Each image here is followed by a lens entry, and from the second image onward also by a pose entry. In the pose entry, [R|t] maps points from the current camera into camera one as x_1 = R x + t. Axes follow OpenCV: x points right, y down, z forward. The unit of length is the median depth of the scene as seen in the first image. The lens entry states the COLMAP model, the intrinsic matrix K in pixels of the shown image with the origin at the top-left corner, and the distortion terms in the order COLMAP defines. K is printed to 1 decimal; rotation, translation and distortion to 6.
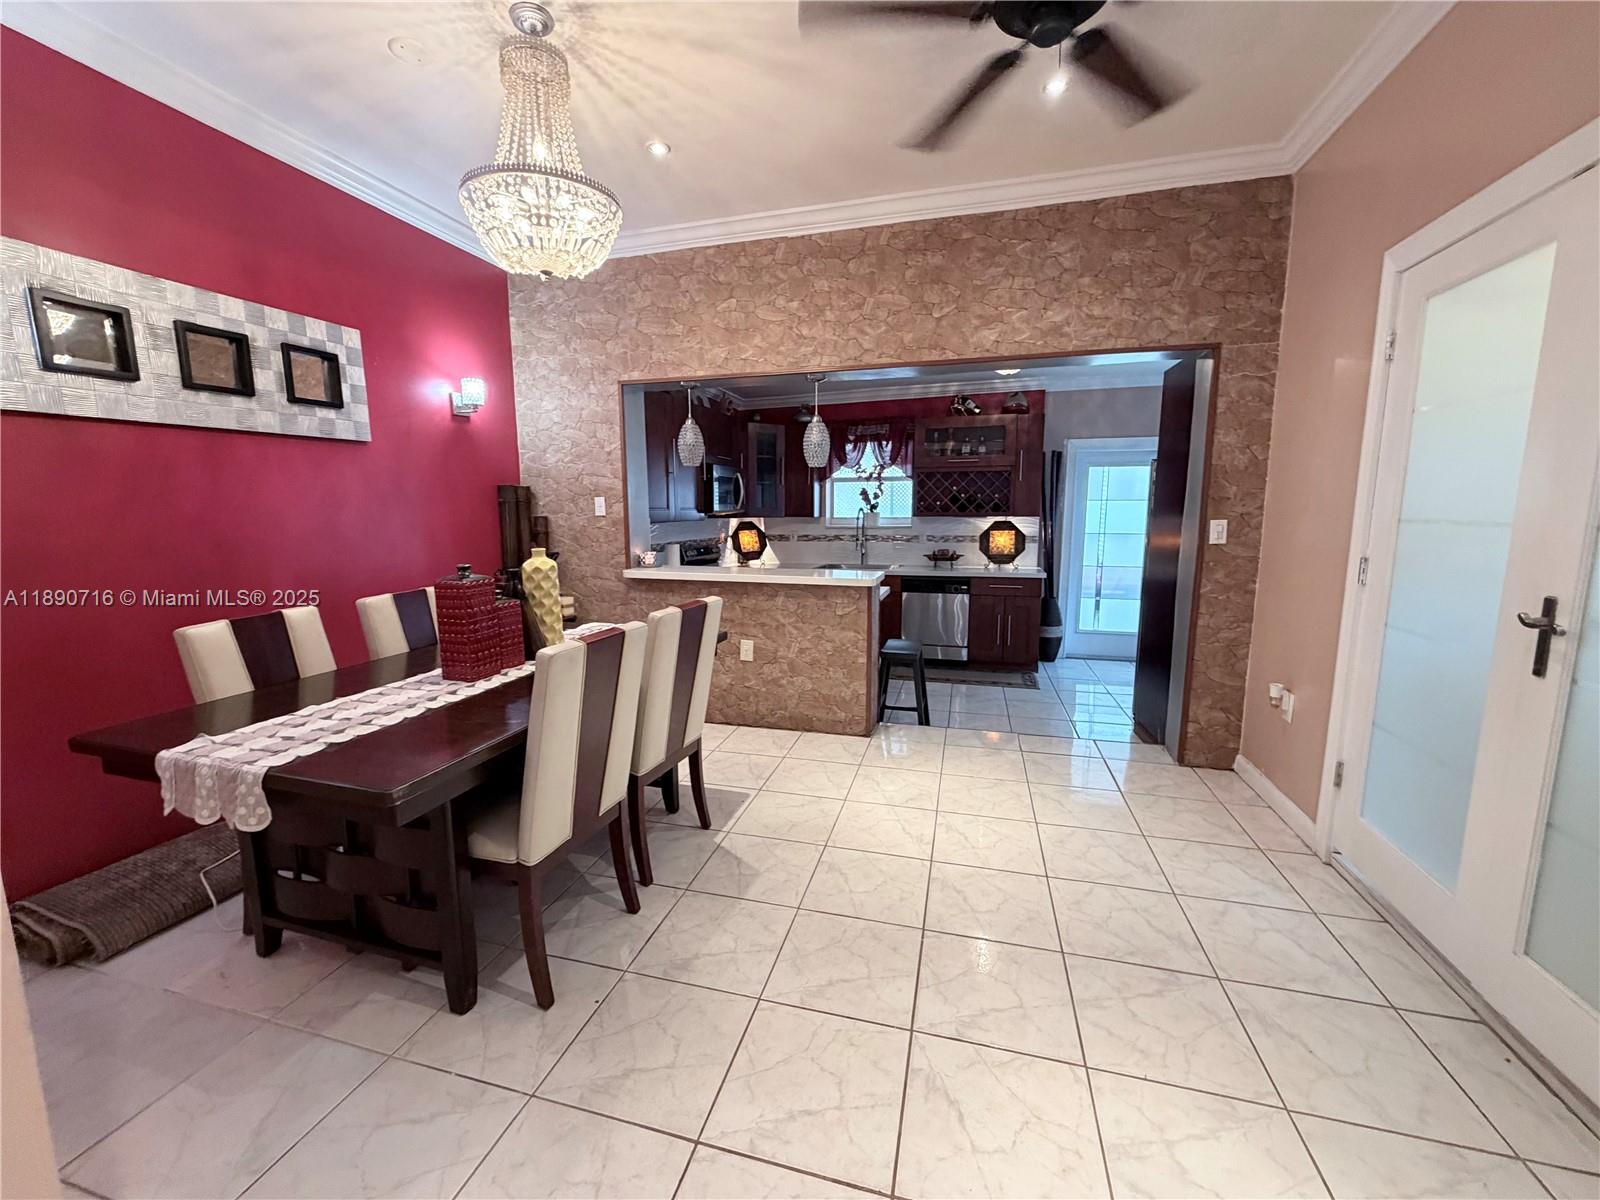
lens RADIAL K [[640.9, 0, 790.7], [0, 640.9, 598.6], [0, 0, 1]] dist [0.000353, 0.000389]
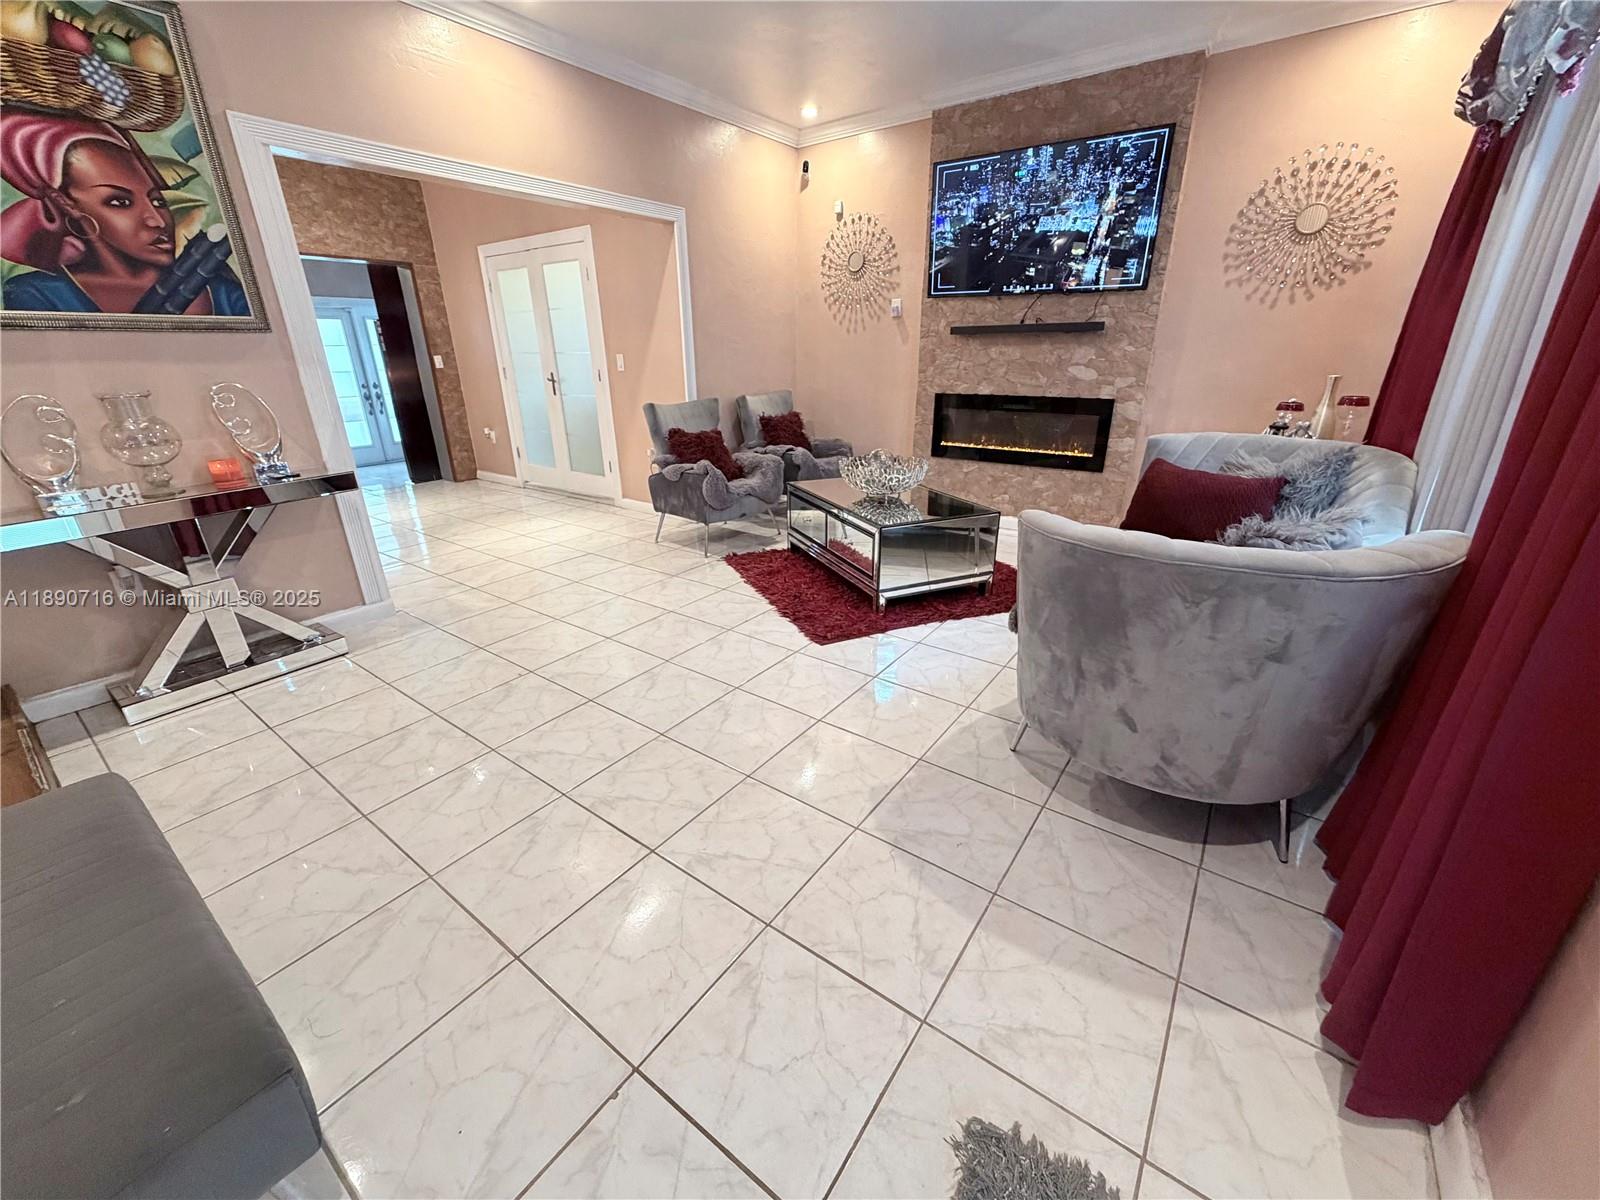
lens RADIAL K [[640.9, 0, 796.2], [0, 640.9, 603.6], [0, 0, 1]] dist [0.000353, 0.000389]
pose [[0.354134, -0.350121, 0.867182, -1.036305], [0.141990, 0.936654, 0.320185, 0.133462], [-0.924353, 0.009743, 0.381415, -0.886226]]
